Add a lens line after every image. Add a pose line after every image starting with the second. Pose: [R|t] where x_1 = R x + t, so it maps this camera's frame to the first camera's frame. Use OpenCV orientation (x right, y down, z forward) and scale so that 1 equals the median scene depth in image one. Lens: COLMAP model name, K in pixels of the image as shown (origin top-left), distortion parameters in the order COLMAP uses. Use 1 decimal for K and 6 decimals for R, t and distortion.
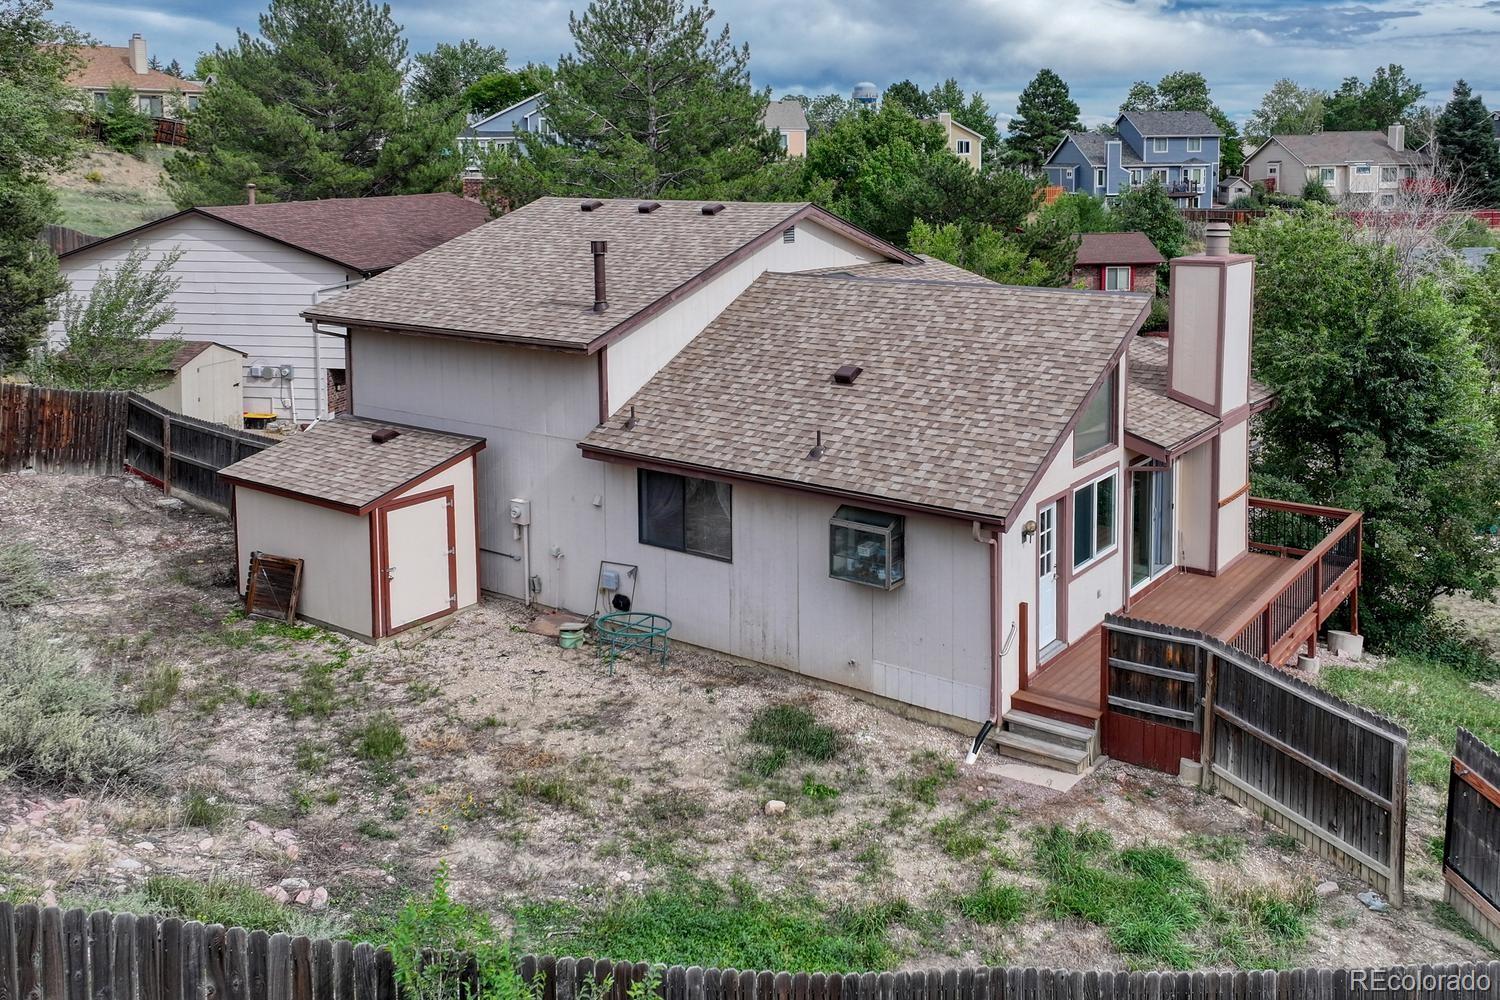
lens RADIAL K [[1307.3, 0, 846.2], [0, 1307.3, 296.0], [0, 0, 1]] dist [0.054913, -0.012217]
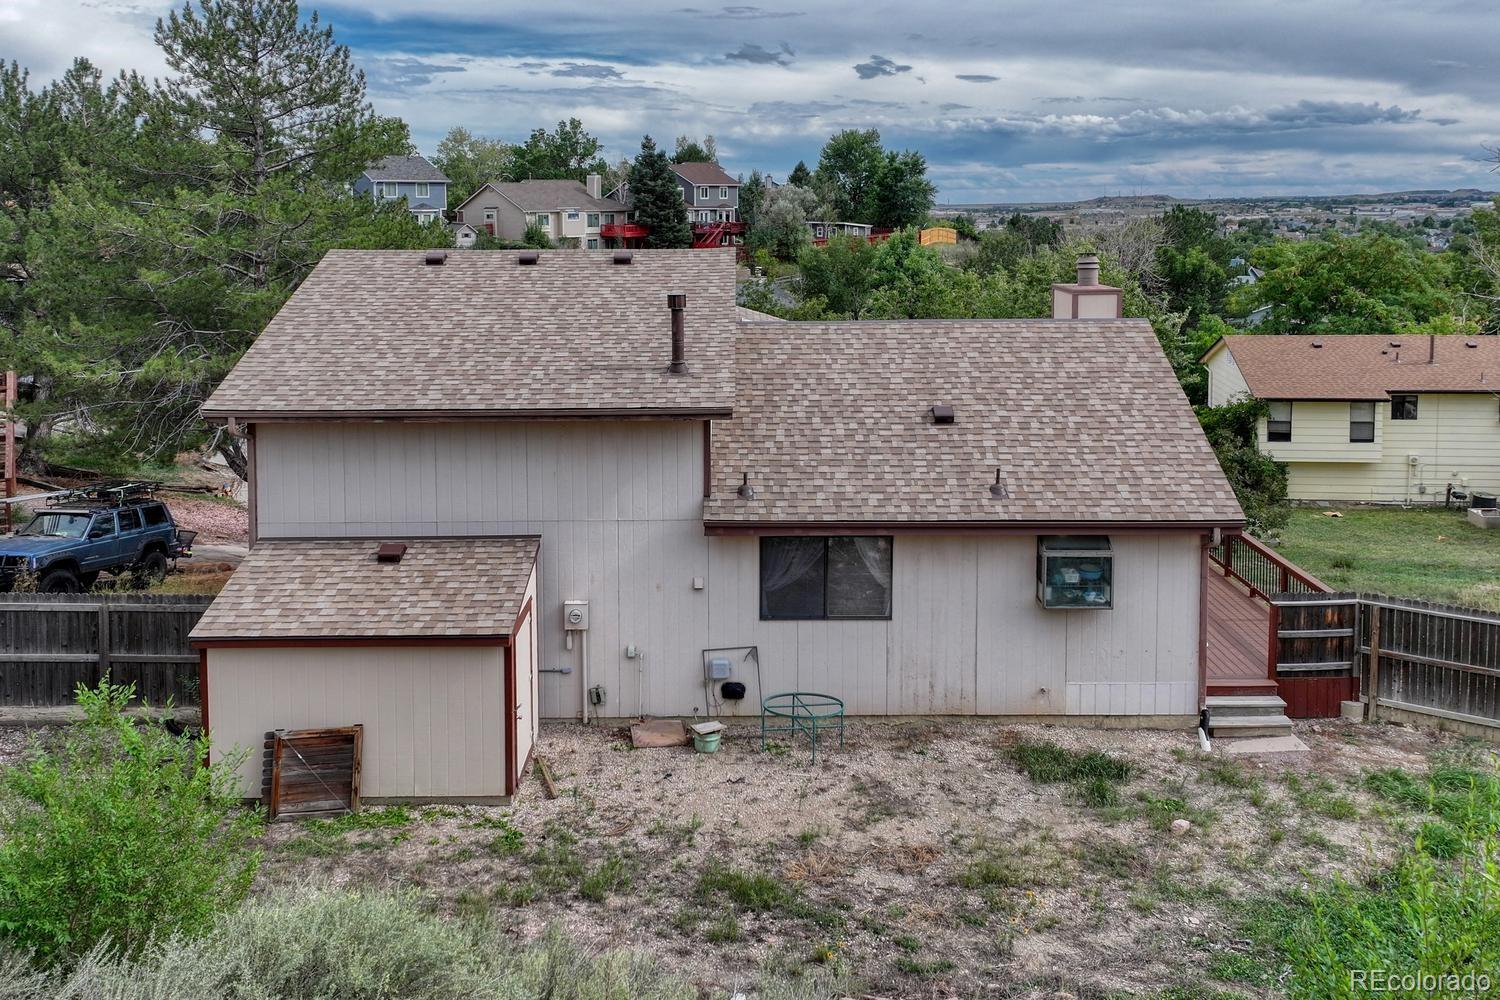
lens RADIAL K [[1317.3, 0, 756.3], [0, 1317.3, 327.0], [0, 0, 1]] dist [0.054030, -0.017857]
pose [[0.818151, -0.053068, 0.572550, -0.744180], [0.060256, 0.998162, 0.006412, -0.022974], [-0.571838, 0.029254, 0.819845, 0.268255]]
